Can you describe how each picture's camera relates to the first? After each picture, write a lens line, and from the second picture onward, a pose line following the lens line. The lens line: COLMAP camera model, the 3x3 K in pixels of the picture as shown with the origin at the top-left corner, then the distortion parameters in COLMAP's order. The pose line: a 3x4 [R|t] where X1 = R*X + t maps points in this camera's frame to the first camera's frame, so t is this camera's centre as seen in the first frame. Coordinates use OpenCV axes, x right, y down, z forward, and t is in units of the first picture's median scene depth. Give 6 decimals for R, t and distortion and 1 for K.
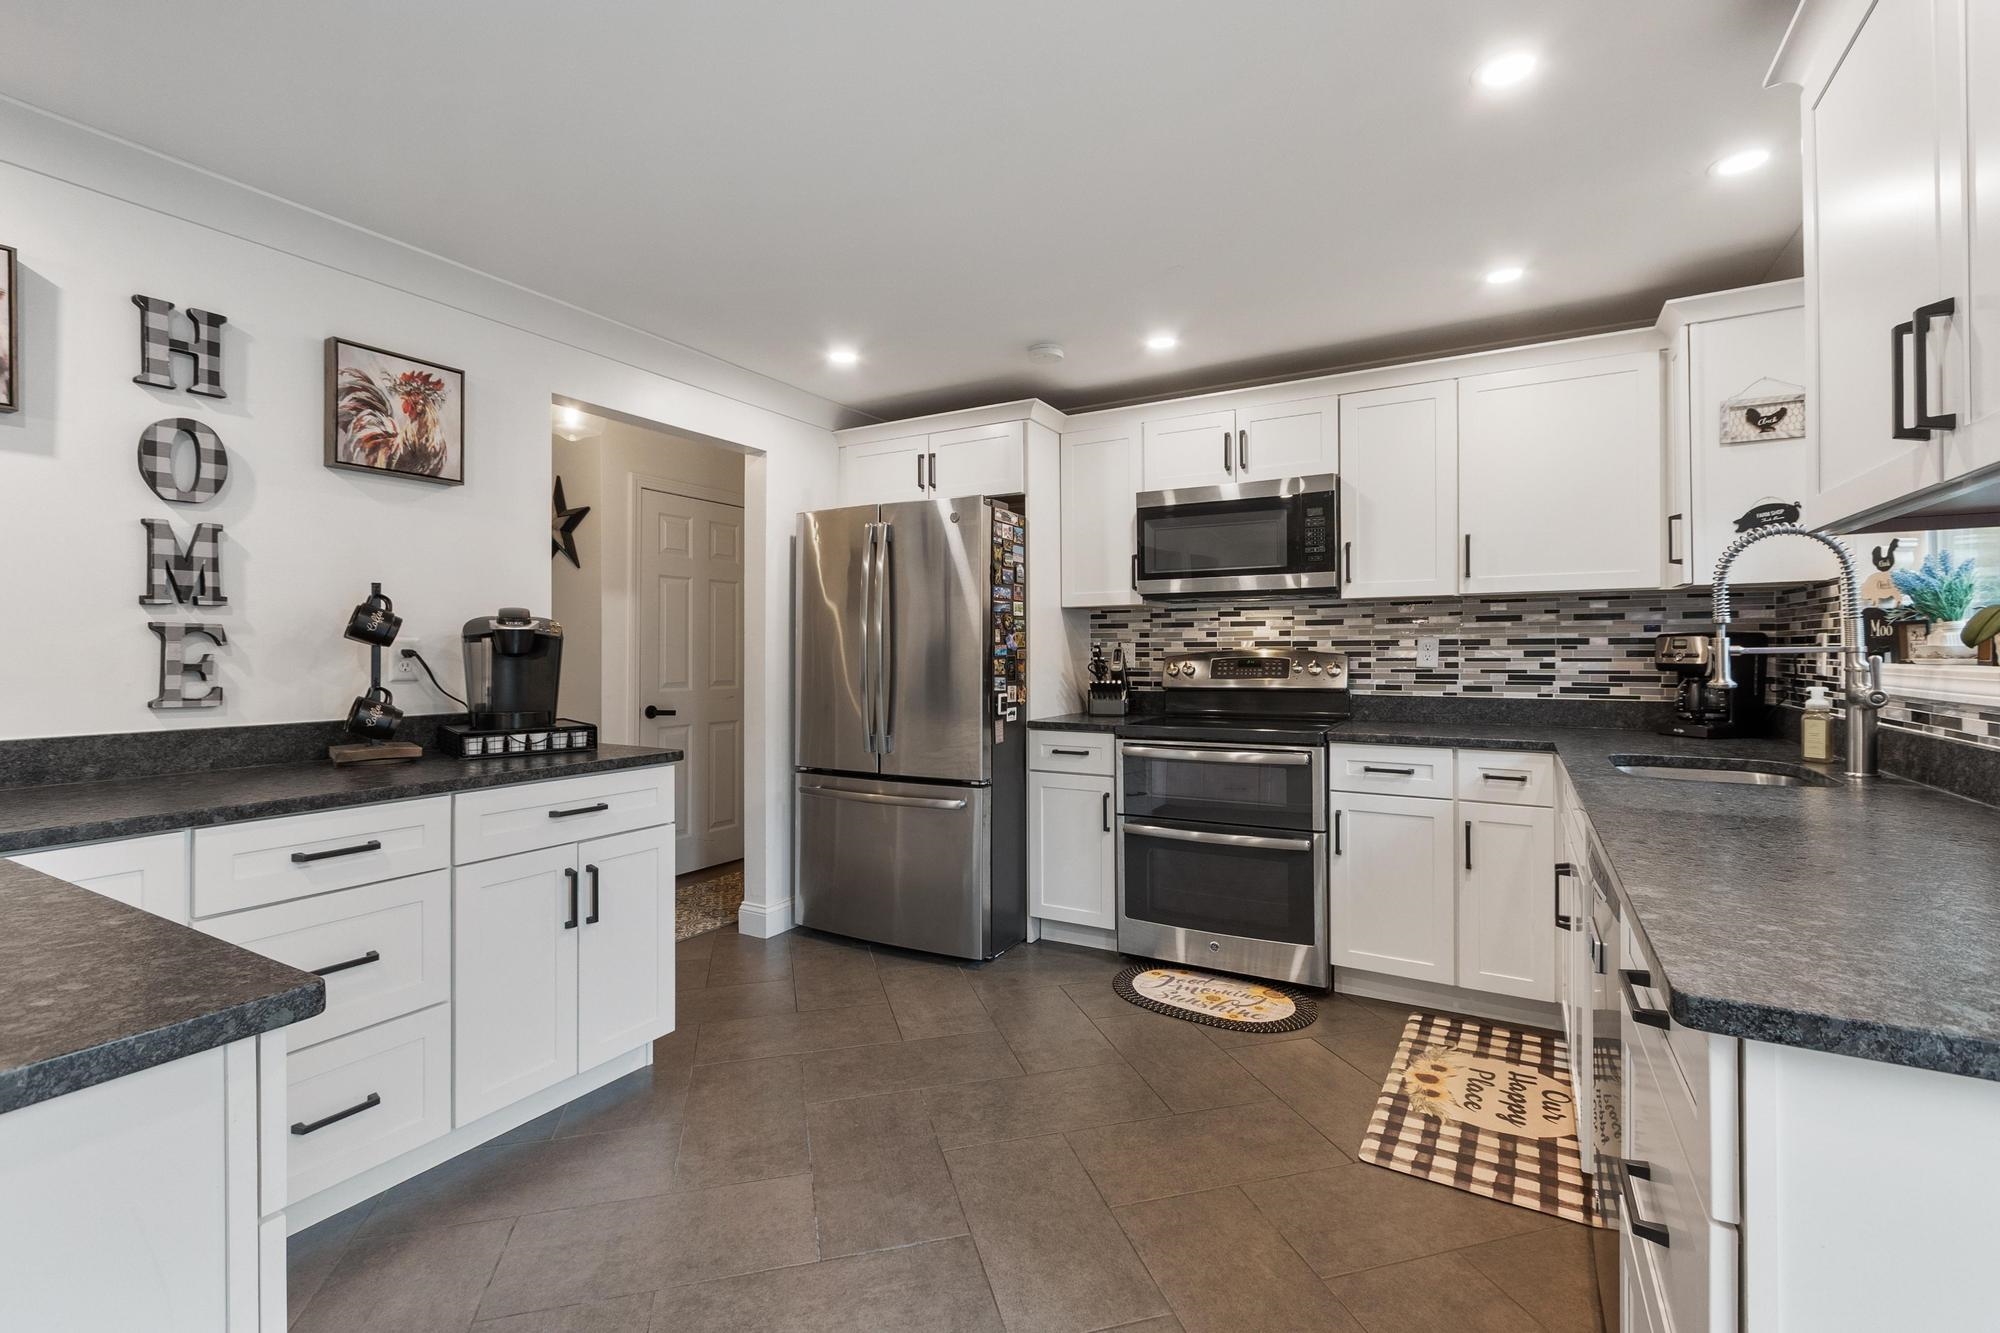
lens RADIAL K [[879.6, 0, 993.3], [0, 879.6, 648.6], [0, 0, 1]] dist [0.002525, -0.000056]
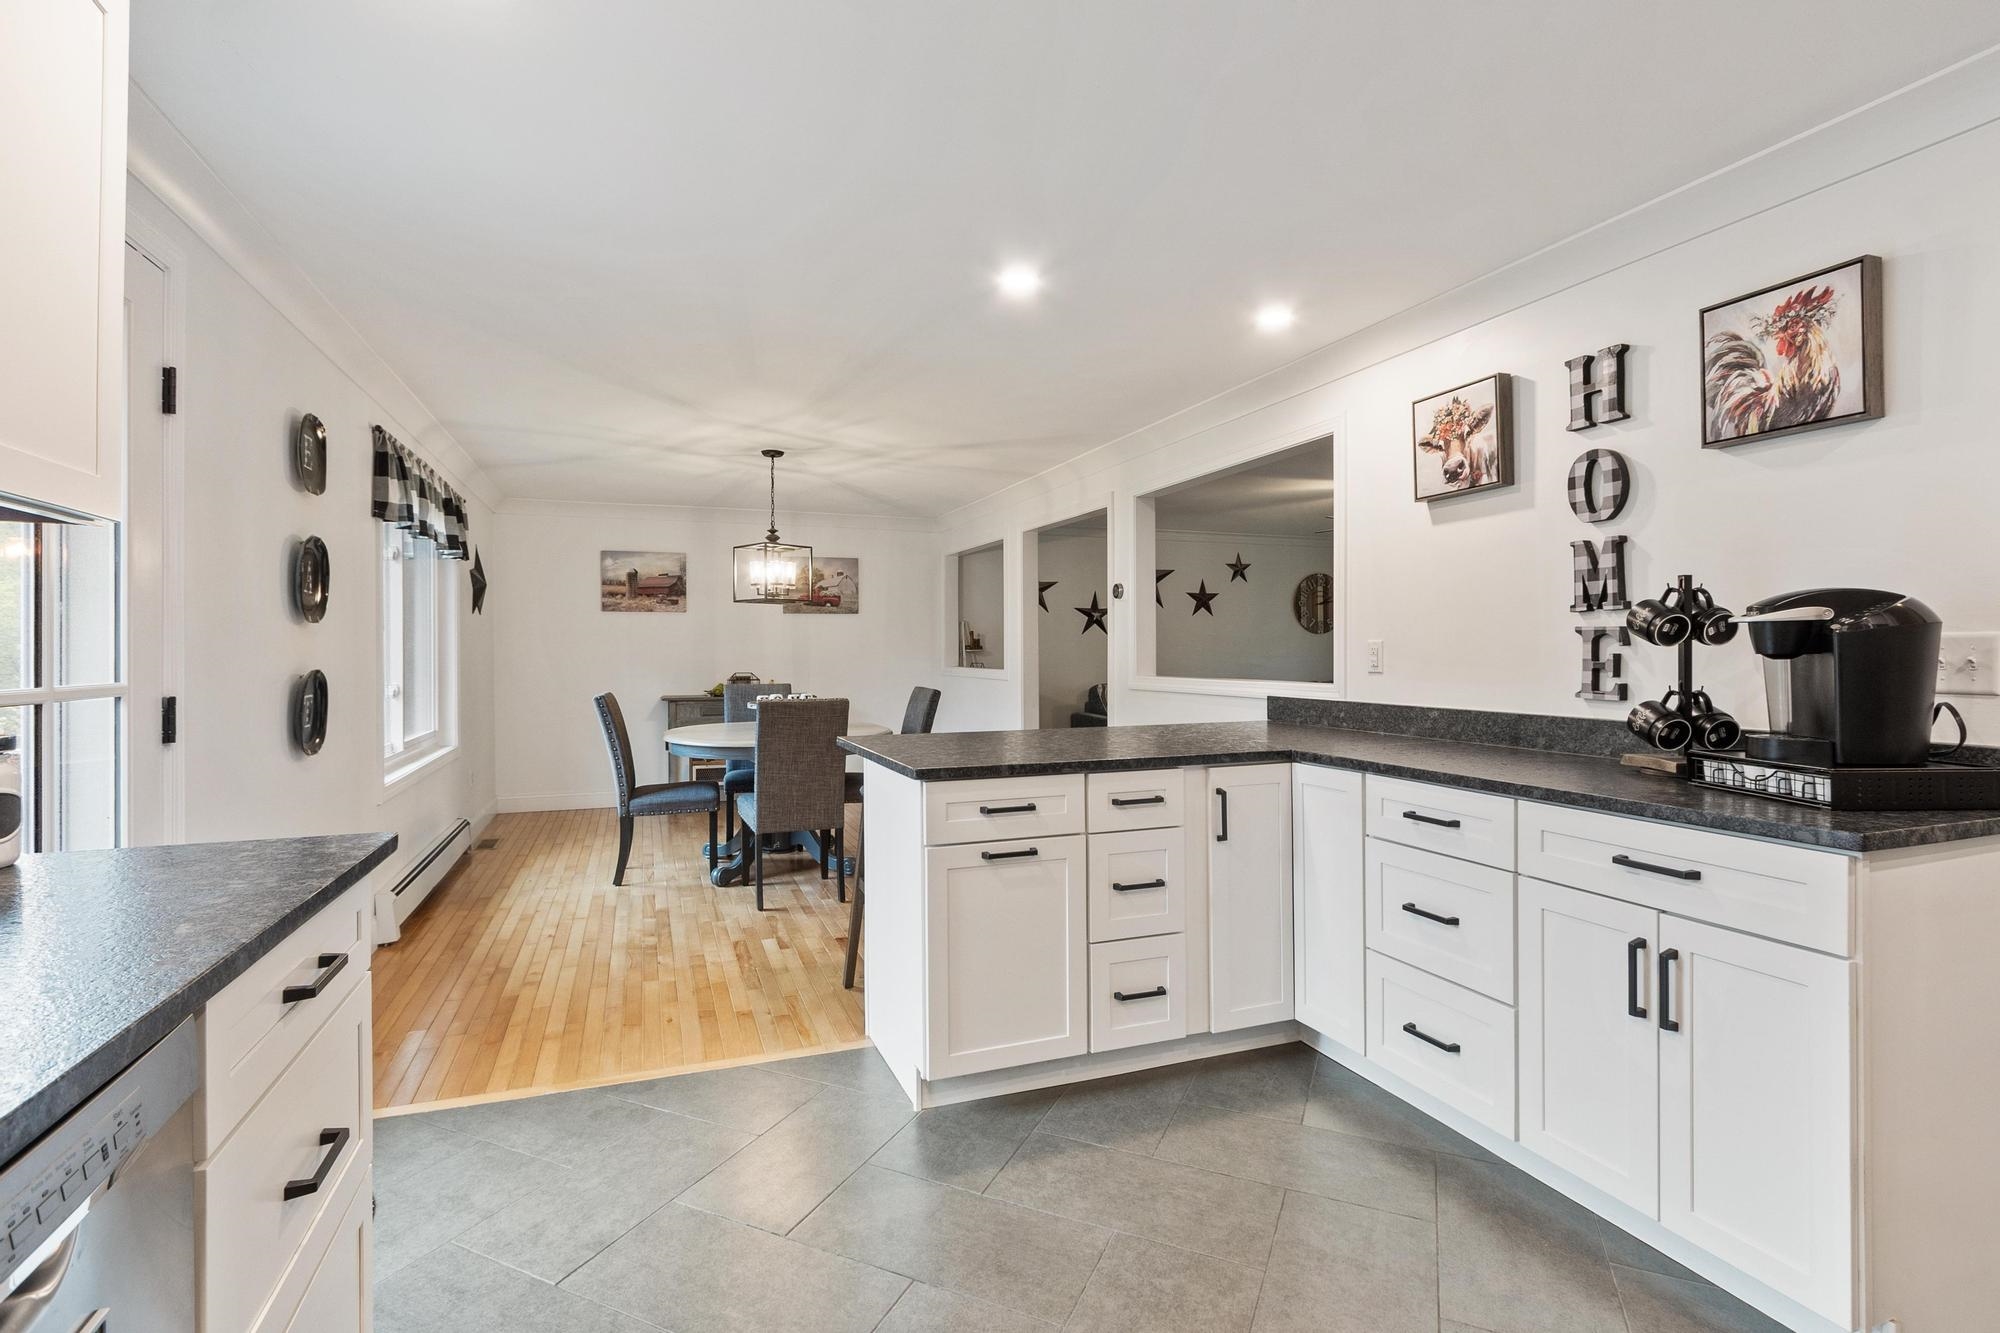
lens RADIAL K [[938.6, 0, 989.8], [0, 938.6, 646.8], [0, 0, 1]] dist [0.000023, -0.000227]
pose [[-0.636888, 0.001029, -0.770956, 0.373078], [0.007505, 0.999960, -0.004865, -0.001444], [0.770920, -0.008885, -0.636870, 0.809329]]
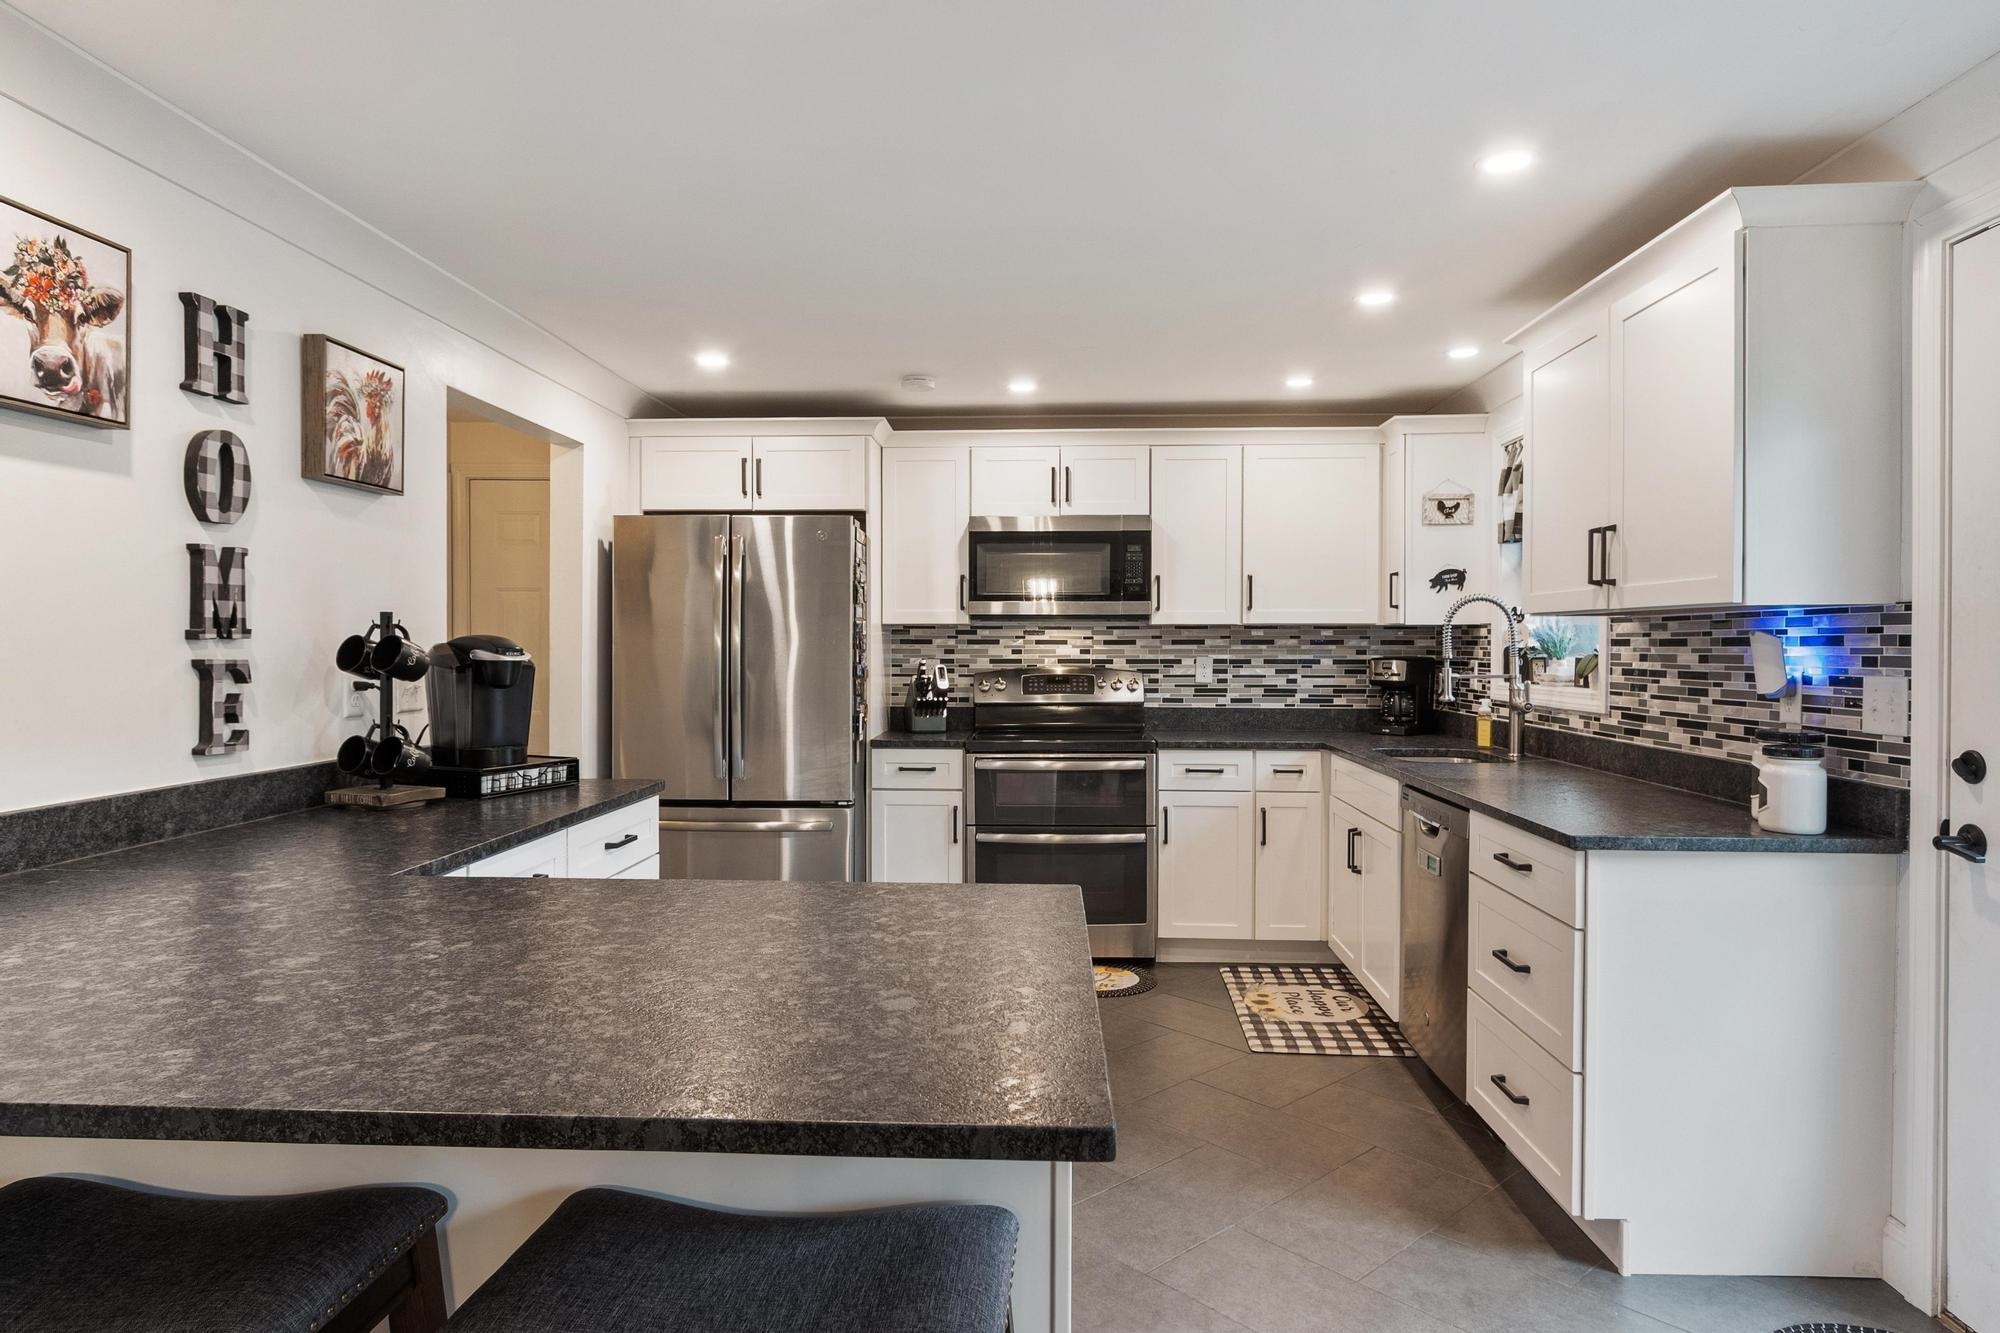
lens RADIAL K [[1163.7, 0, 992.6], [0, 1163.7, 663.2], [0, 0, 1]] dist [0.000162, -0.000269]
pose [[0.891103, -0.002662, 0.453794, -0.524451], [-0.006222, 0.999817, 0.018083, -0.035491], [-0.453759, -0.018937, 0.890923, -0.283570]]
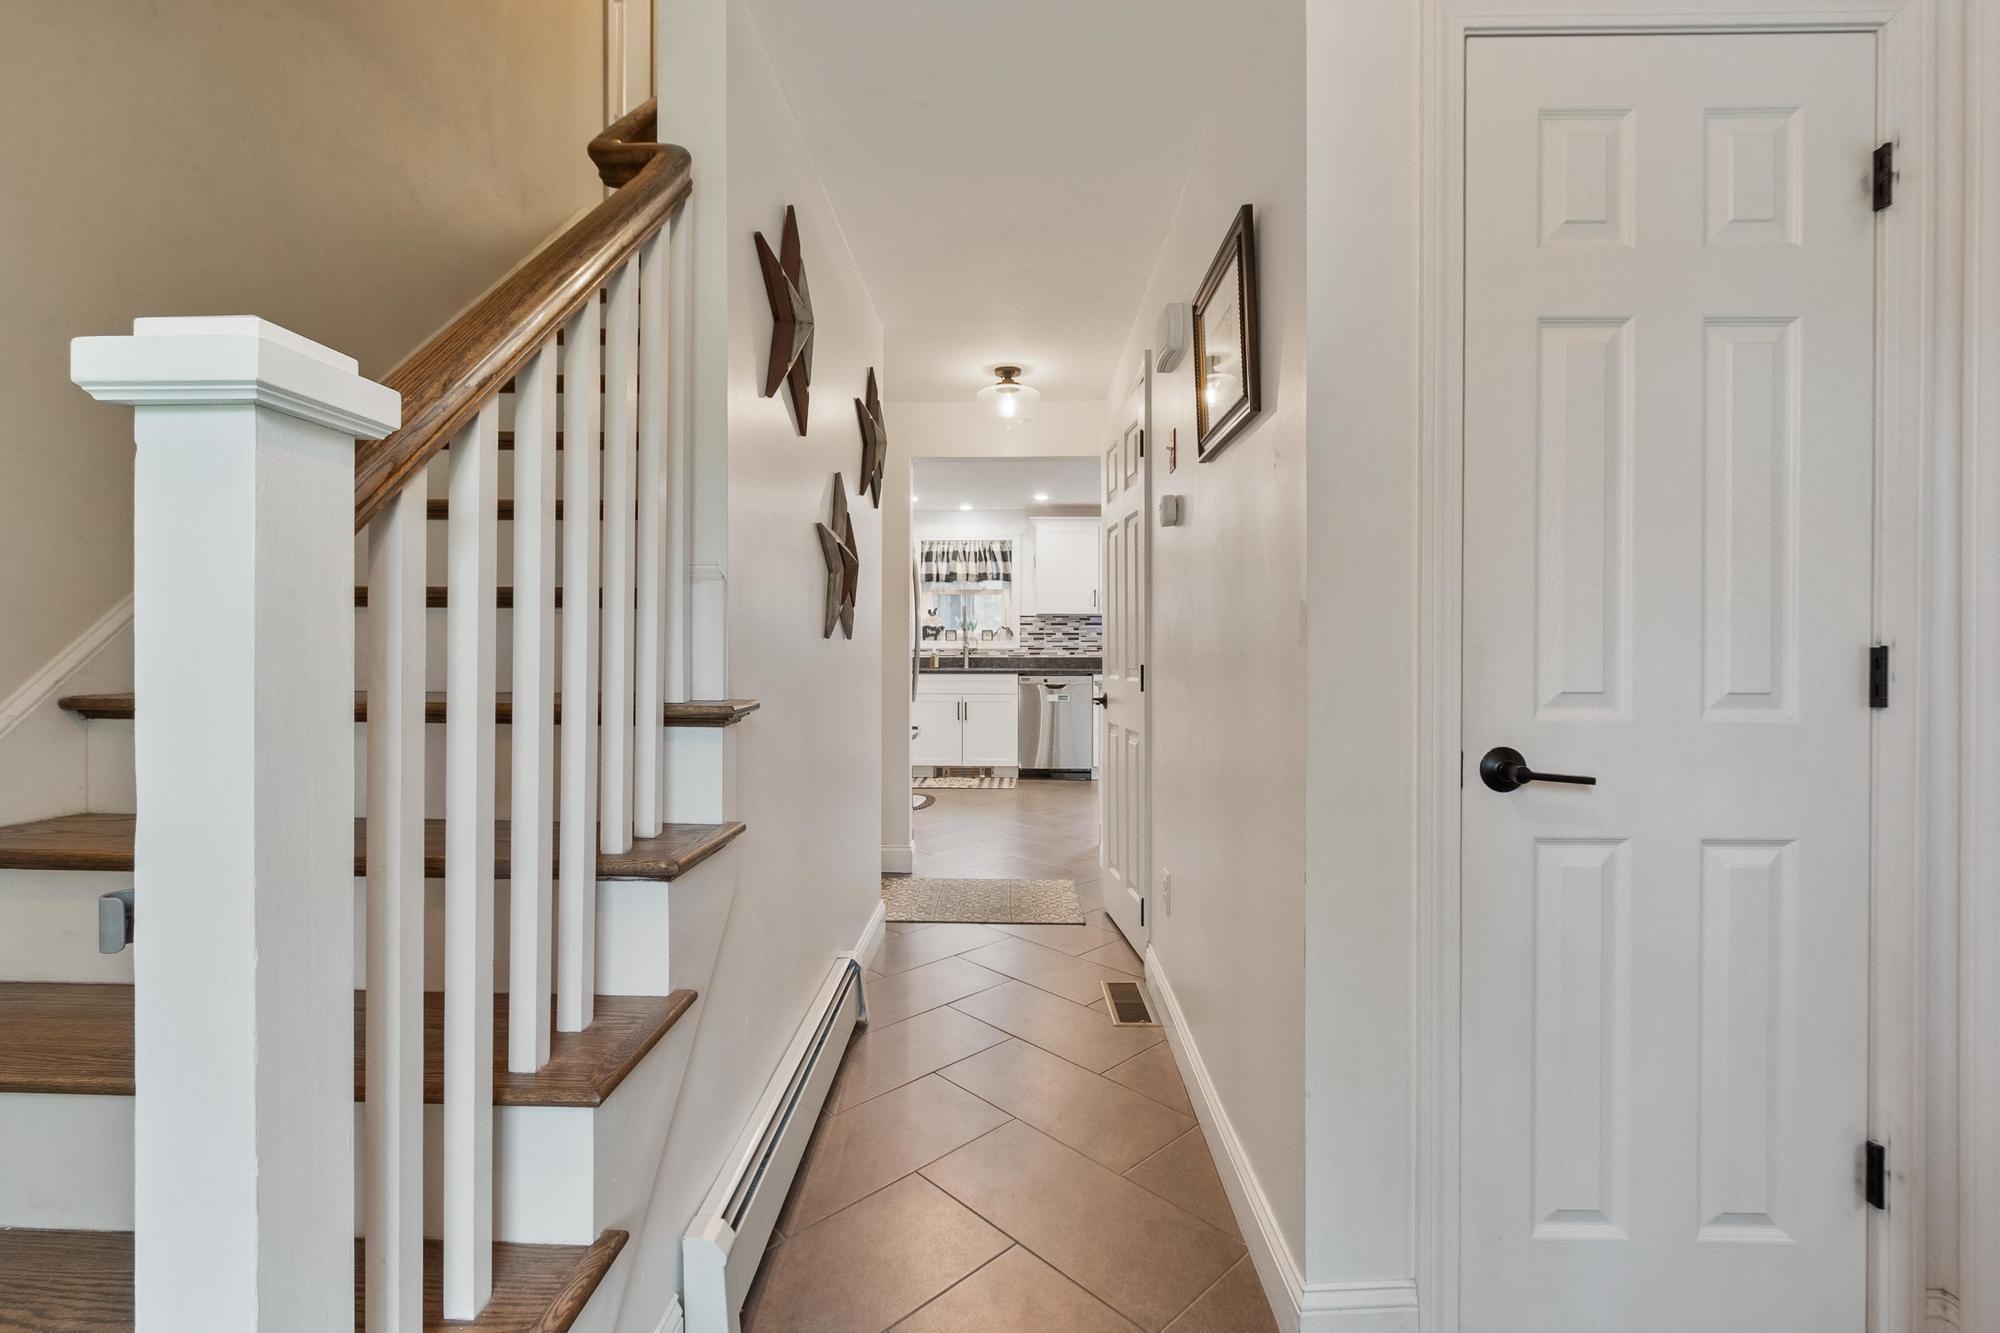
lens RADIAL K [[871.1, 0, 992.2], [0, 871.1, 666.3], [0, 0, 1]] dist [0.000466, 0.000174]
pose [[-0.480293, -0.016616, 0.876951, -1.681472], [-0.002279, 0.999841, 0.017697, 0.041751], [-0.877105, 0.006501, -0.480254, 1.833400]]
